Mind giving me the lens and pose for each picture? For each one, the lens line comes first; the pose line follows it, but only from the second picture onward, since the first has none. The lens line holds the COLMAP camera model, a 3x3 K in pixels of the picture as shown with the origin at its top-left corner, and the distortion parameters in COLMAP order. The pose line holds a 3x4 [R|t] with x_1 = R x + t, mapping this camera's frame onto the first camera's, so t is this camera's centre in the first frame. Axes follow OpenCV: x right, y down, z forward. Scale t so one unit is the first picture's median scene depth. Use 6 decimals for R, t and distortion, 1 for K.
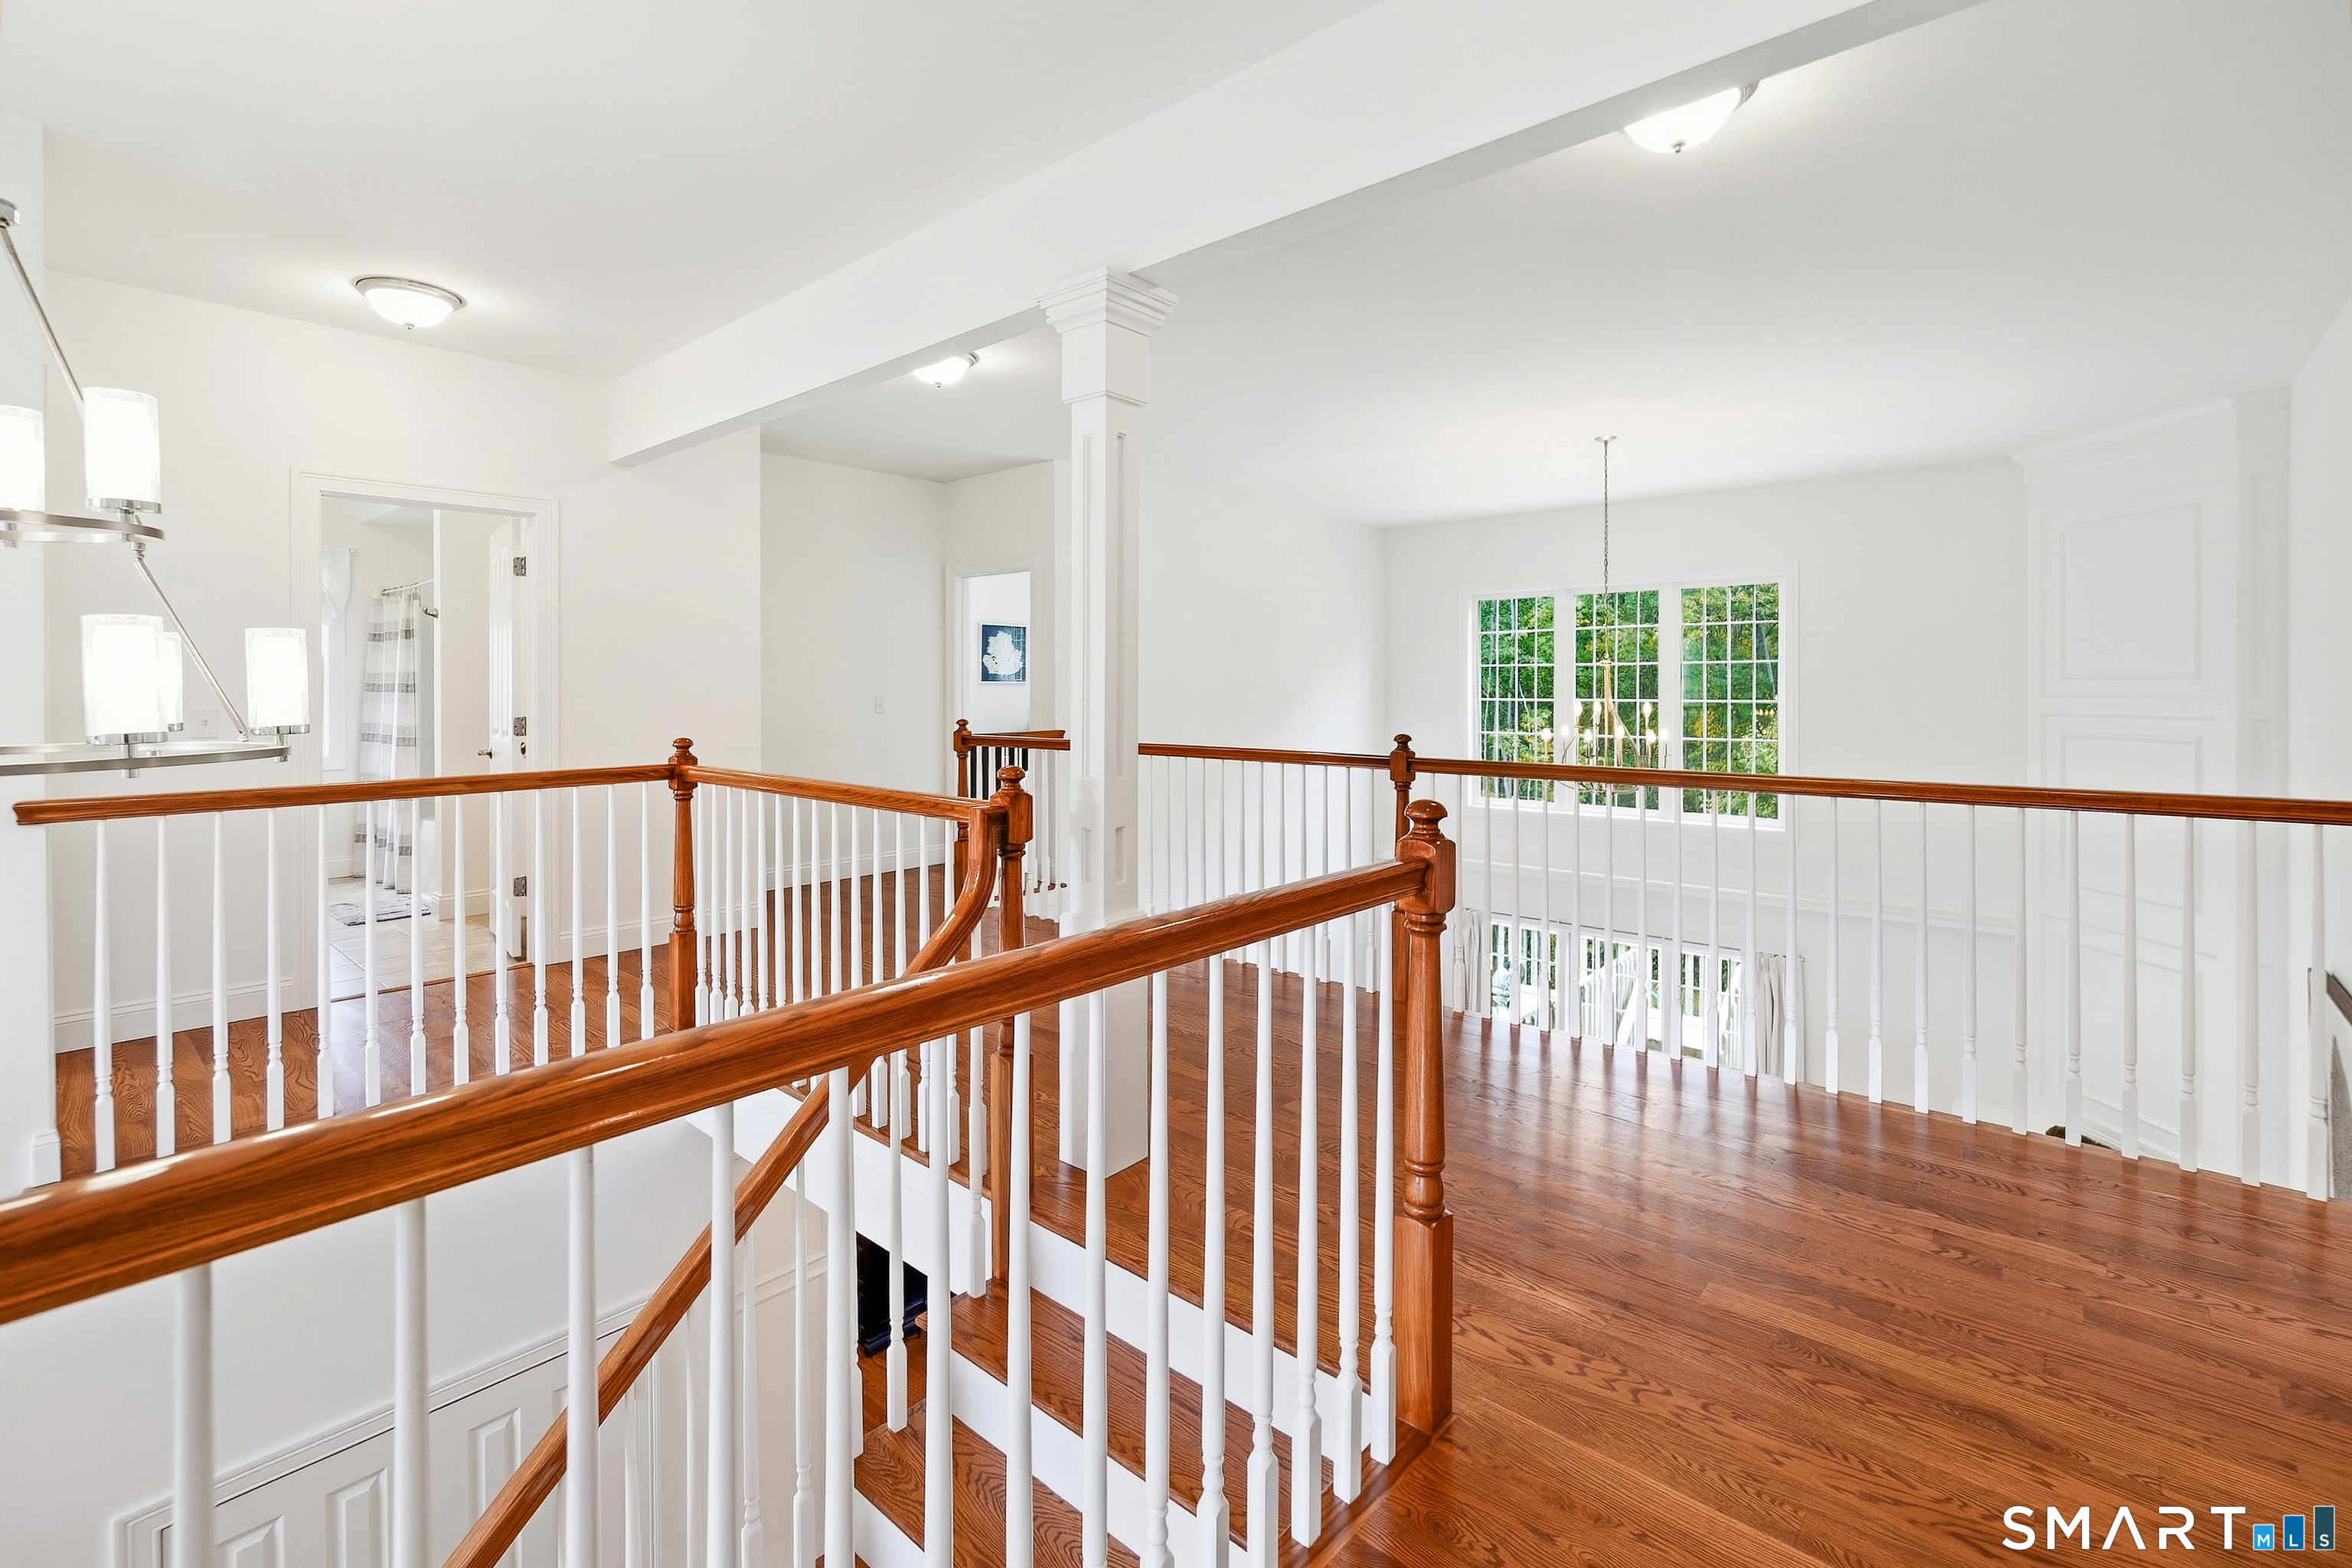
lens RADIAL K [[1041.2, 0, 1180.3], [0, 1041.2, 685.9], [0, 0, 1]] dist [0.000684, 0.000072]
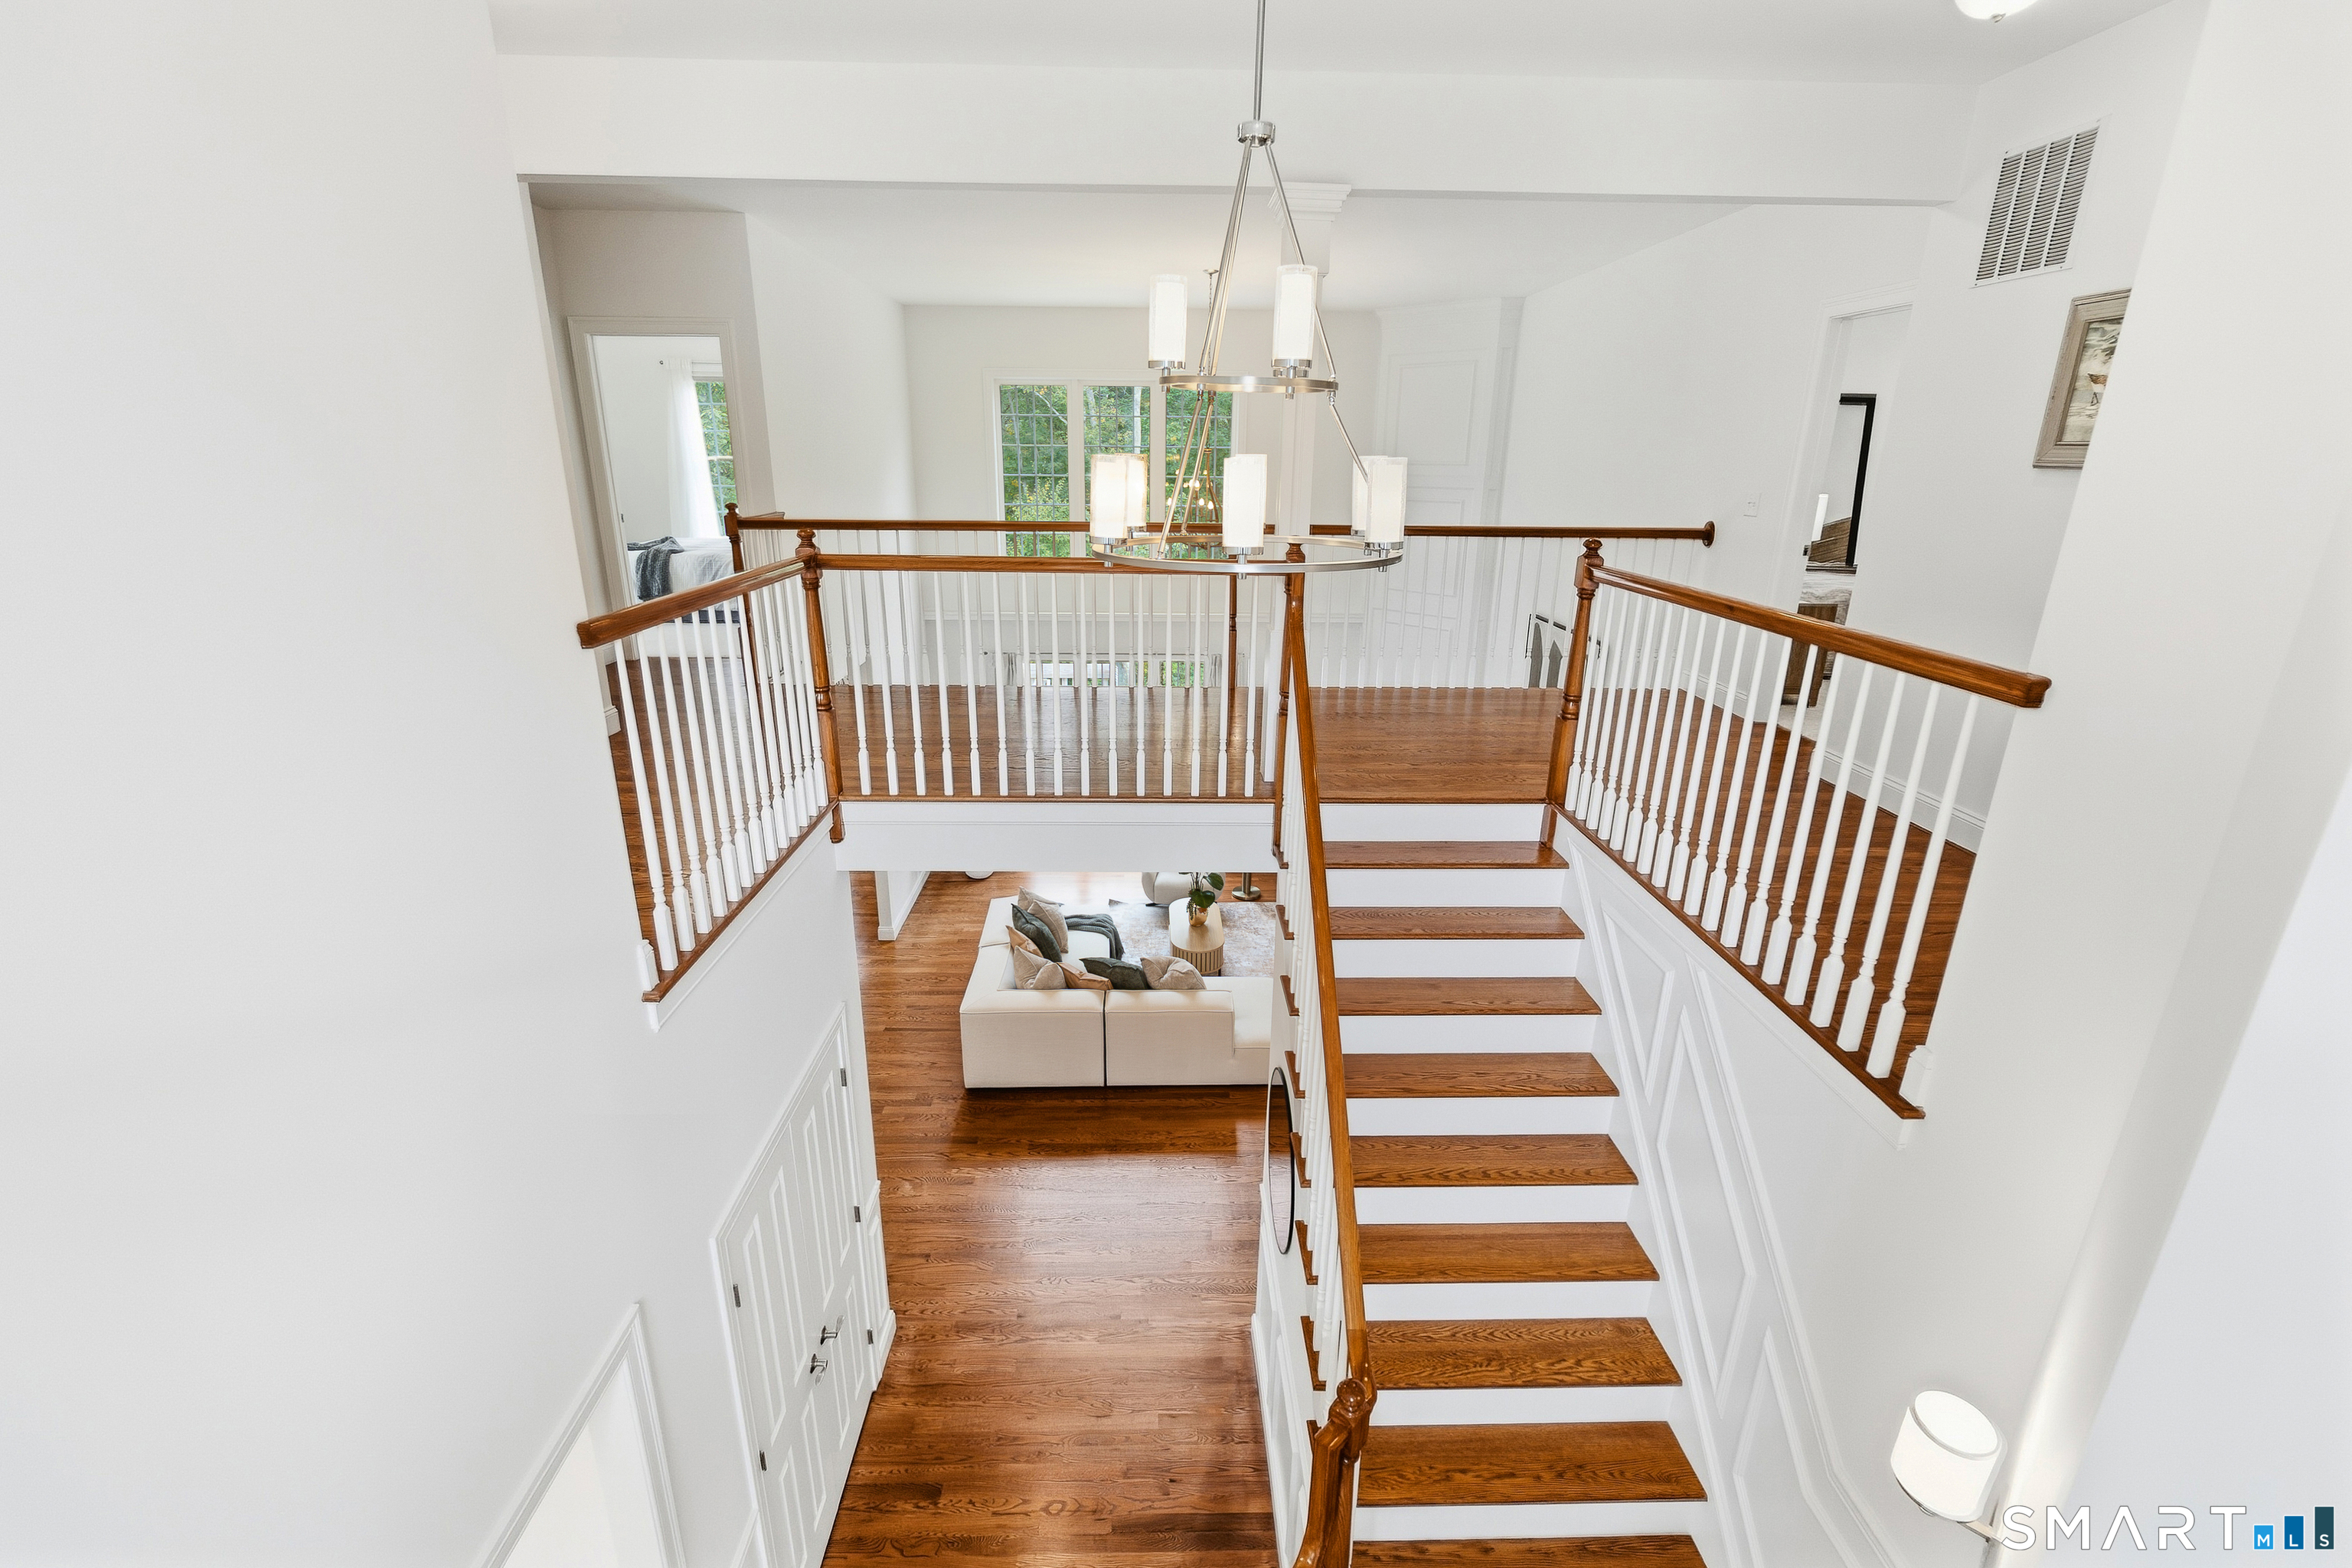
lens RADIAL K [[1030.2, 0, 1176.0], [0, 1030.2, 784.0], [0, 0, 1]] dist [0.000033, 0.000004]
pose [[0.729842, -0.205258, 0.652073, -0.842377], [-0.013345, 0.949400, 0.313787, -0.041715], [-0.683485, -0.237717, 0.690173, -0.098980]]
